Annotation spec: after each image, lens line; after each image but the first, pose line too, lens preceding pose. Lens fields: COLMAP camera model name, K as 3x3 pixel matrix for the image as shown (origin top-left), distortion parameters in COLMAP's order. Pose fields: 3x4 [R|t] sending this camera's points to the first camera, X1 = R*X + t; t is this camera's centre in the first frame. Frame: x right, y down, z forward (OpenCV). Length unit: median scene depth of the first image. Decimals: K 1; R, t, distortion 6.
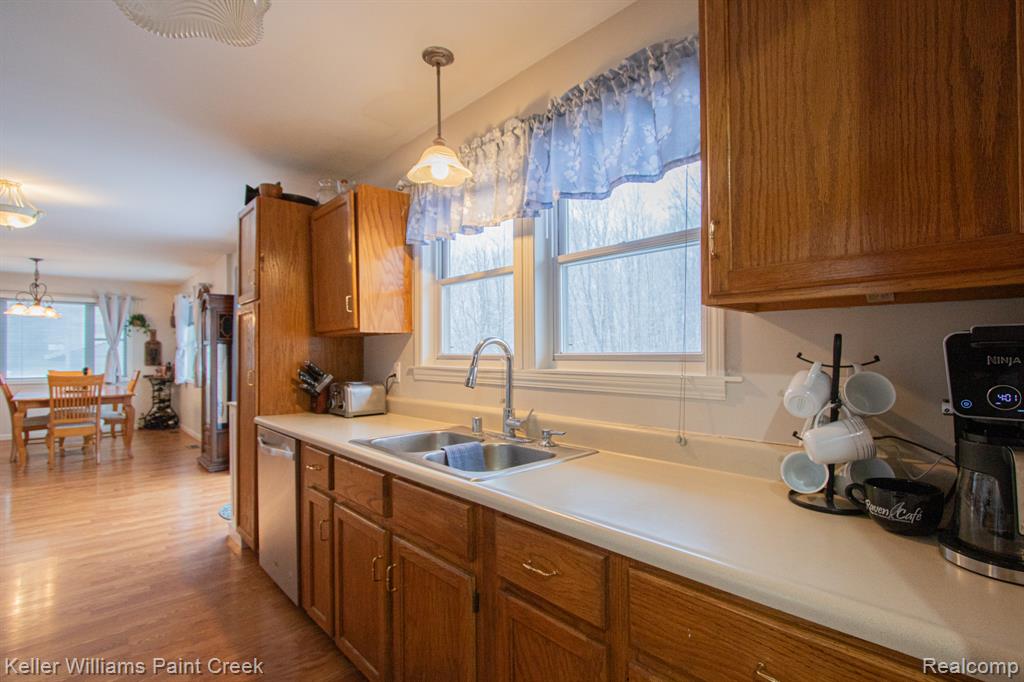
lens RADIAL K [[474.6, 0, 519.8], [0, 474.6, 347.2], [0, 0, 1]] dist [-0.020391, 0.002393]
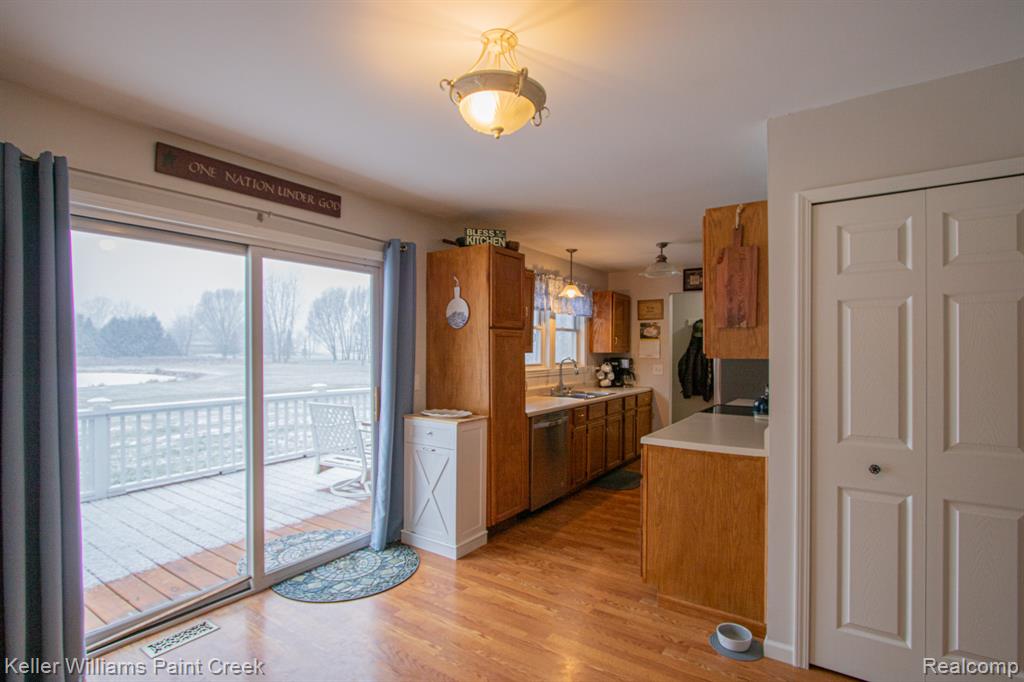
lens RADIAL K [[485.0, 0, 514.5], [0, 485.0, 348.5], [0, 0, 1]] dist [-0.016641, 0.000307]
pose [[-0.218376, 0.008542, 0.975827, -0.870689], [-0.008420, 0.999908, -0.010637, -0.012267], [-0.975828, -0.010540, -0.218284, 0.597963]]
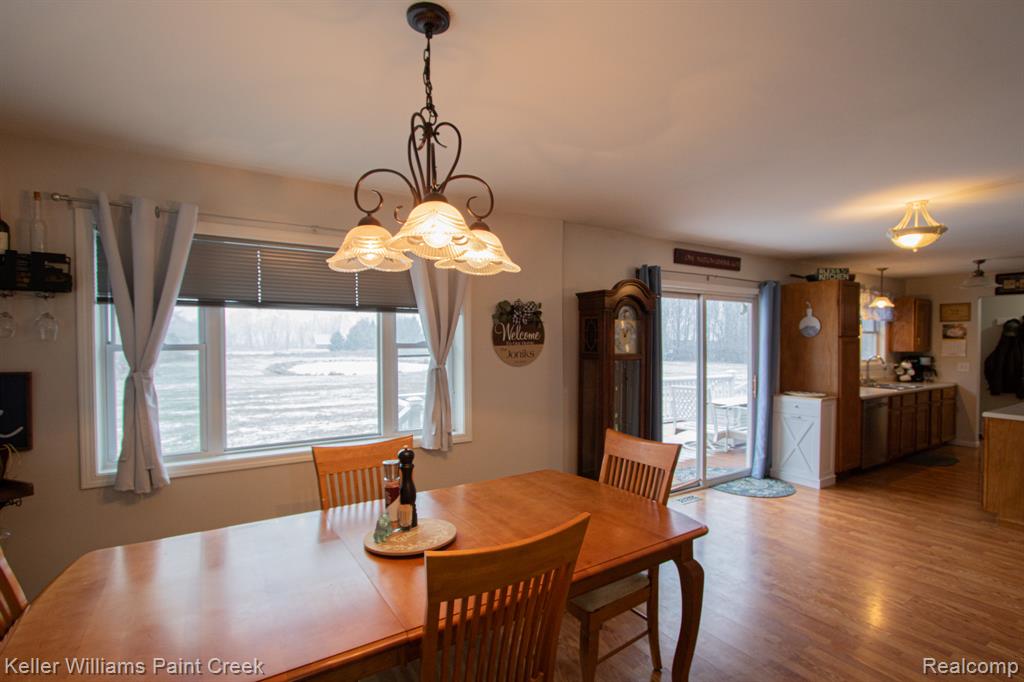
lens RADIAL K [[474.6, 0, 515.9], [0, 474.6, 348.8], [0, 0, 1]] dist [-0.020391, 0.002393]
pose [[0.201364, -0.006615, 0.979494, -1.217031], [-0.008549, 0.999927, 0.008511, -0.024379], [-0.979479, -0.010087, 0.201293, 0.887479]]
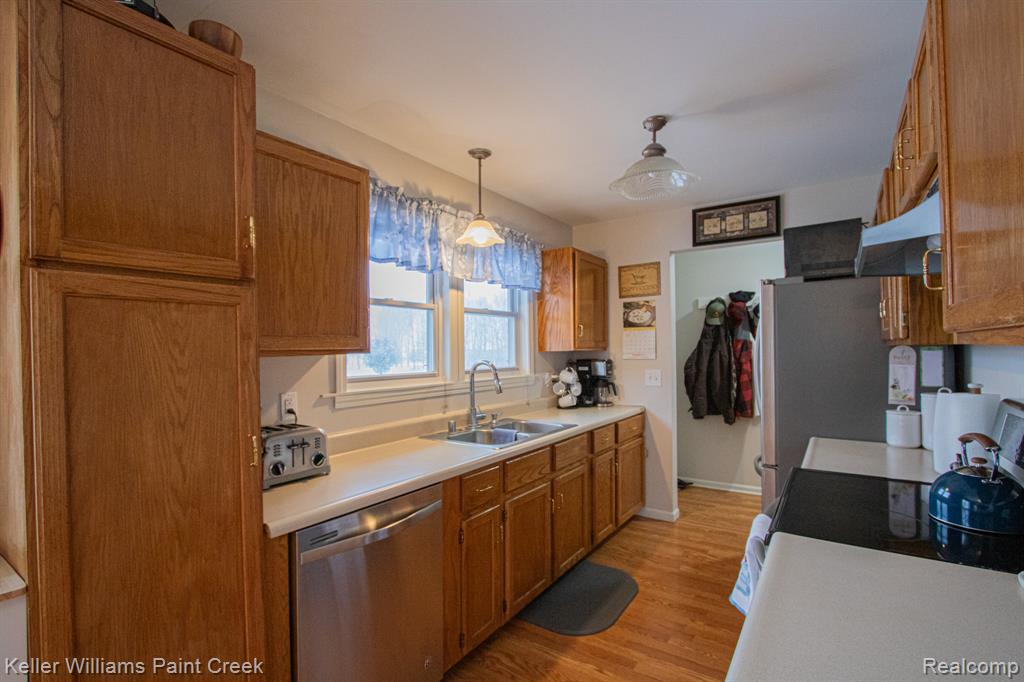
lens RADIAL K [[474.6, 0, 510.5], [0, 474.6, 348.9], [0, 0, 1]] dist [-0.020391, 0.002393]
pose [[-0.209911, 0.016580, 0.977580, -0.481103], [0.009585, 0.999843, -0.014899, -0.010496], [-0.977674, 0.006243, -0.210037, 0.377050]]
